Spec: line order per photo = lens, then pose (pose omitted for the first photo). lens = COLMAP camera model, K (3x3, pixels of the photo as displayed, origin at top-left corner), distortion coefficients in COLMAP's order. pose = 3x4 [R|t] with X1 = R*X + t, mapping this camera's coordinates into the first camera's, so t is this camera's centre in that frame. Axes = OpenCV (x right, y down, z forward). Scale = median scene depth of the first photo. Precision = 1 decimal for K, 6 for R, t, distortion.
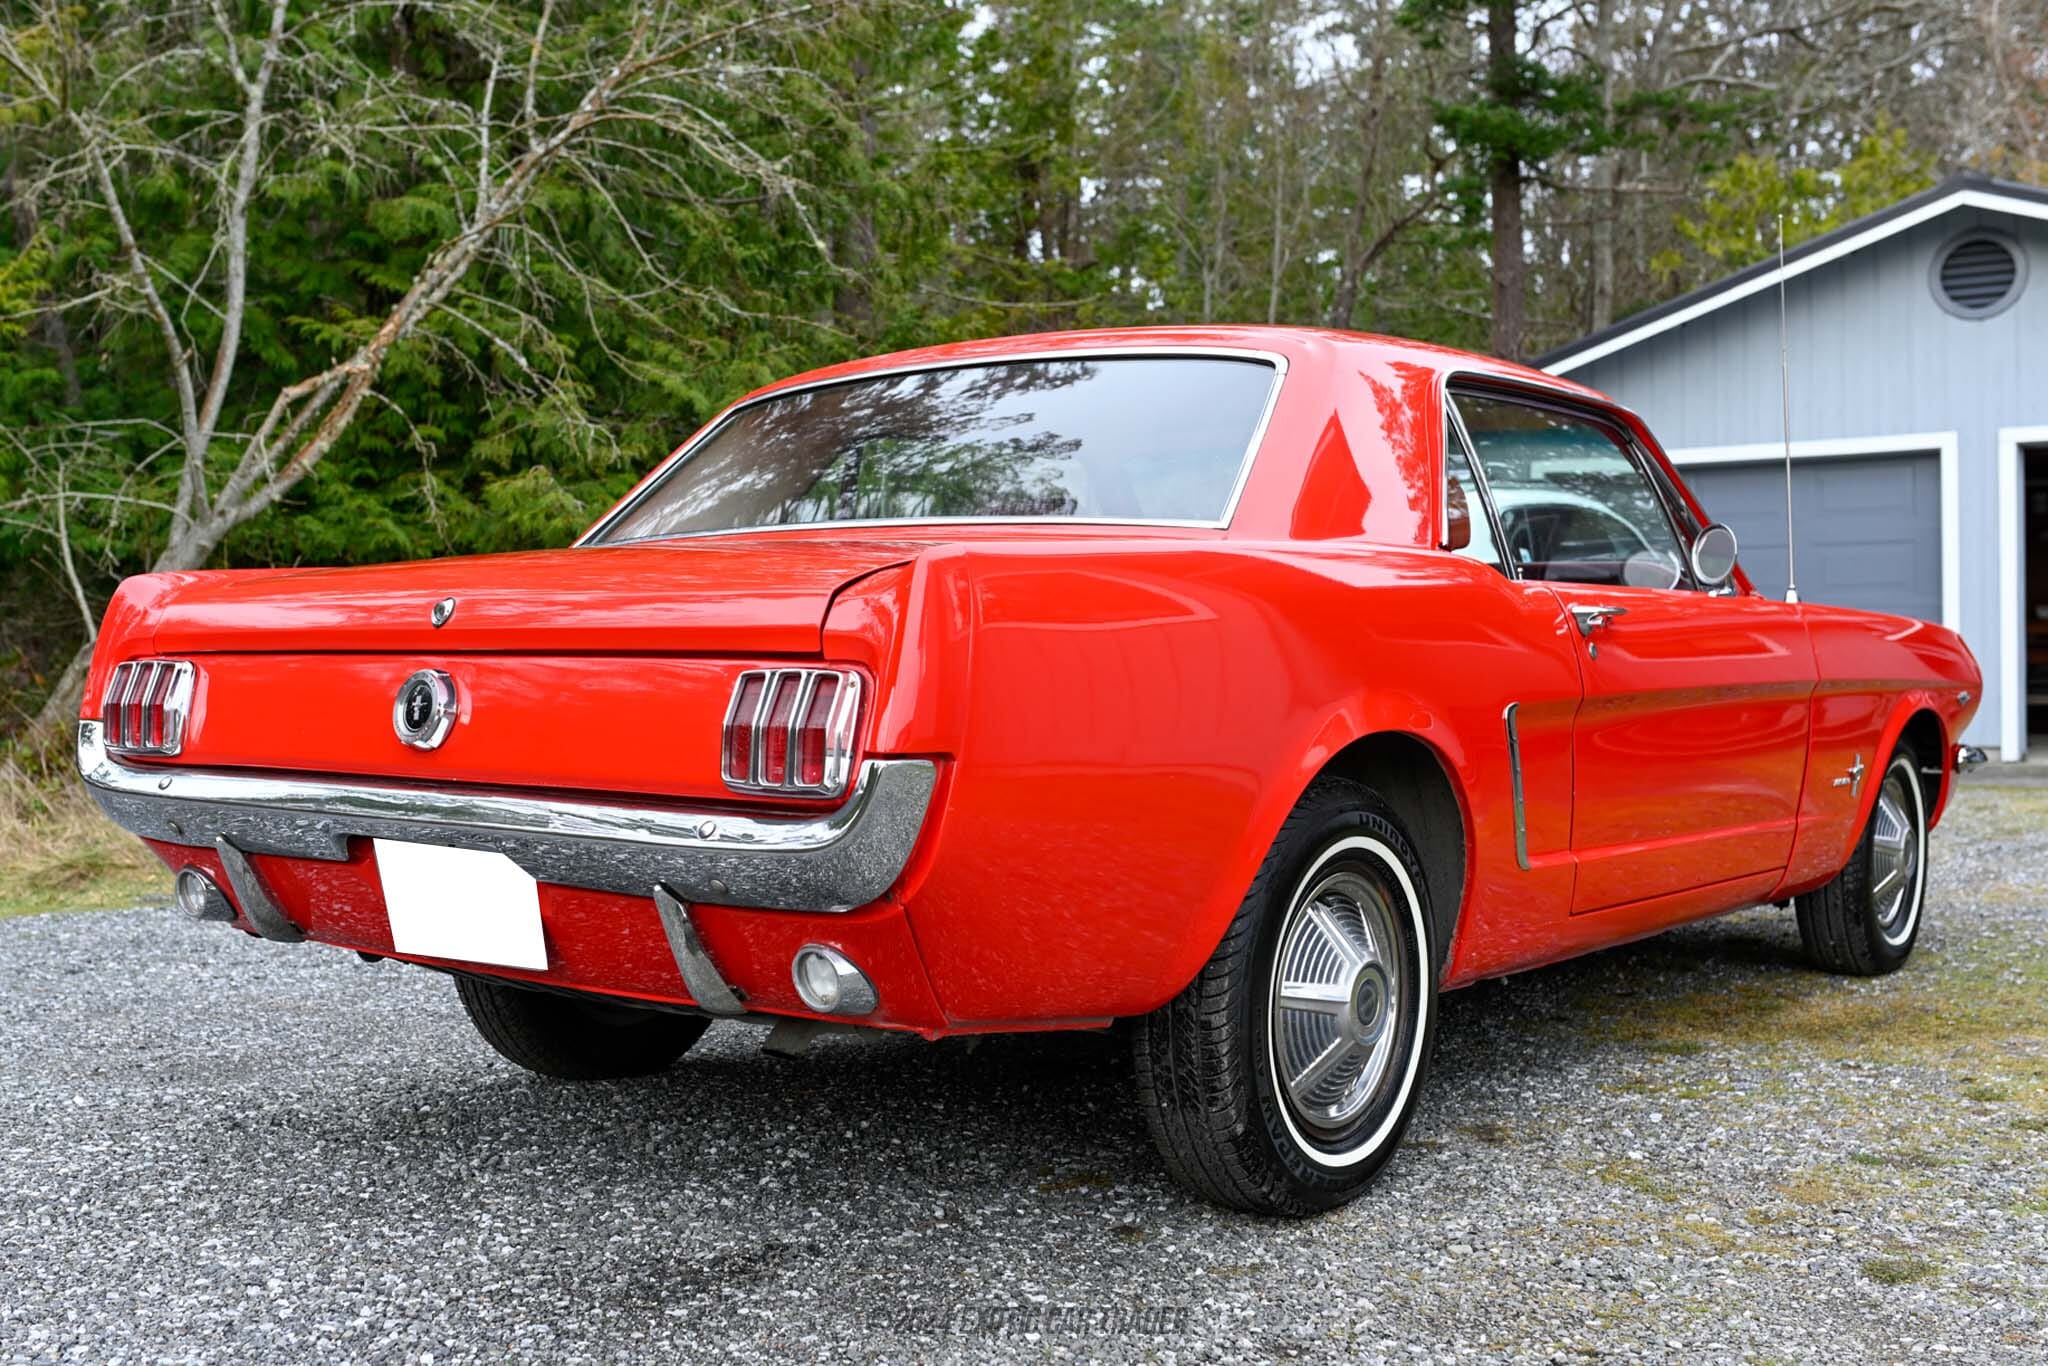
lens RADIAL K [[2083.6, 0, 1090.9], [0, 2083.6, 683.2], [0, 0, 1]] dist [-0.037554, 0.013800]
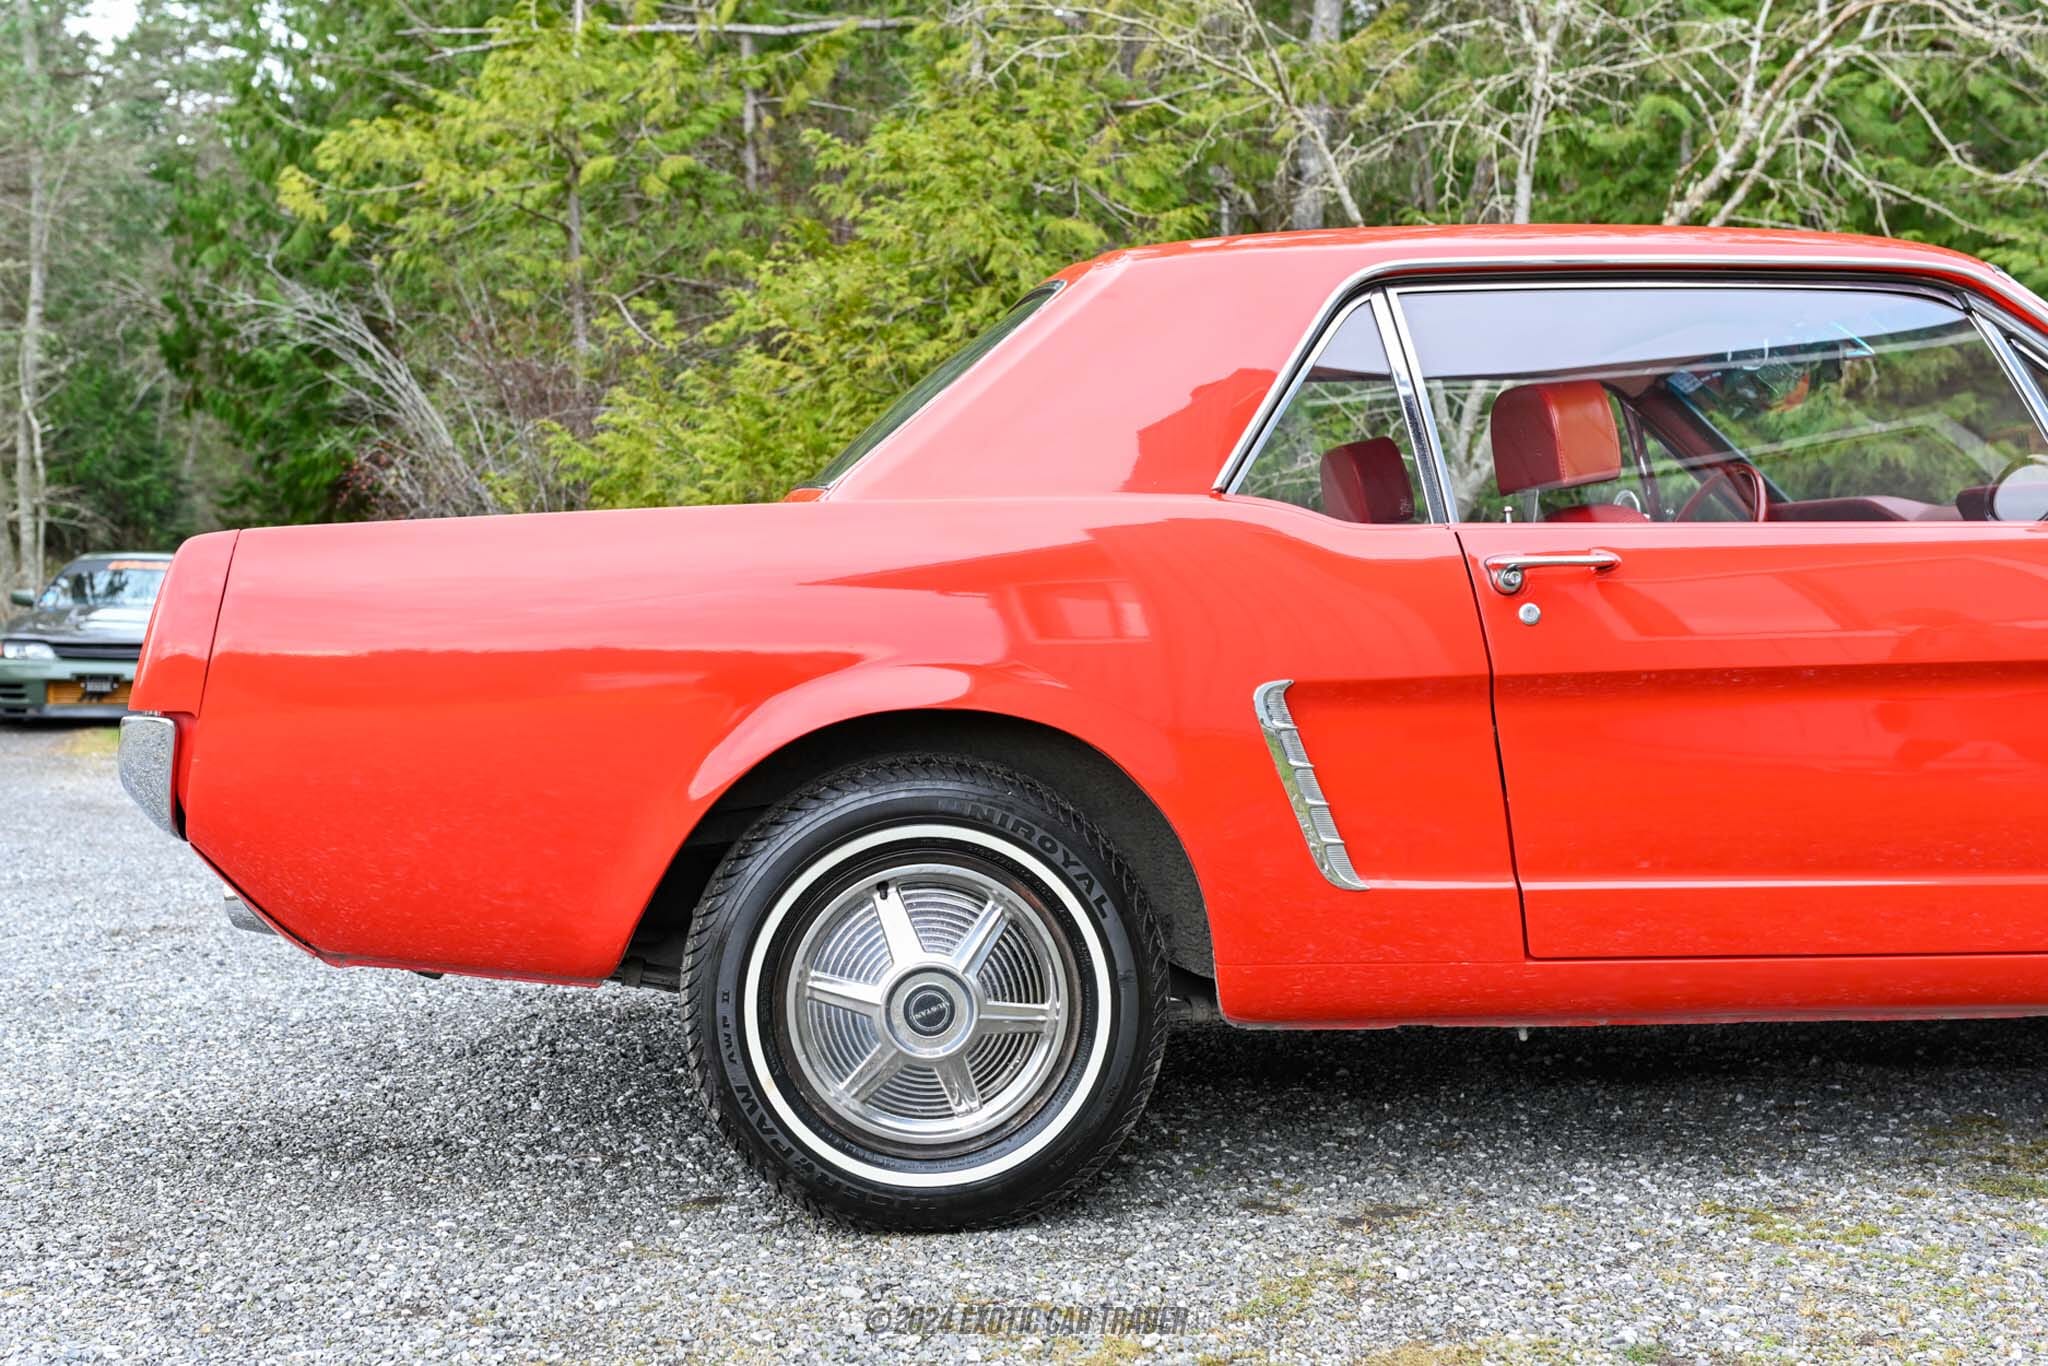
lens RADIAL K [[2176.8, 0, 1023.5], [0, 2176.8, 616.6], [0, 0, 1]] dist [-0.040204, 0.025300]
pose [[0.618935, 0.007380, -0.785407, 0.789409], [-0.008949, 0.999957, 0.002344, -0.018654], [0.785391, 0.005578, 0.618975, 0.390462]]
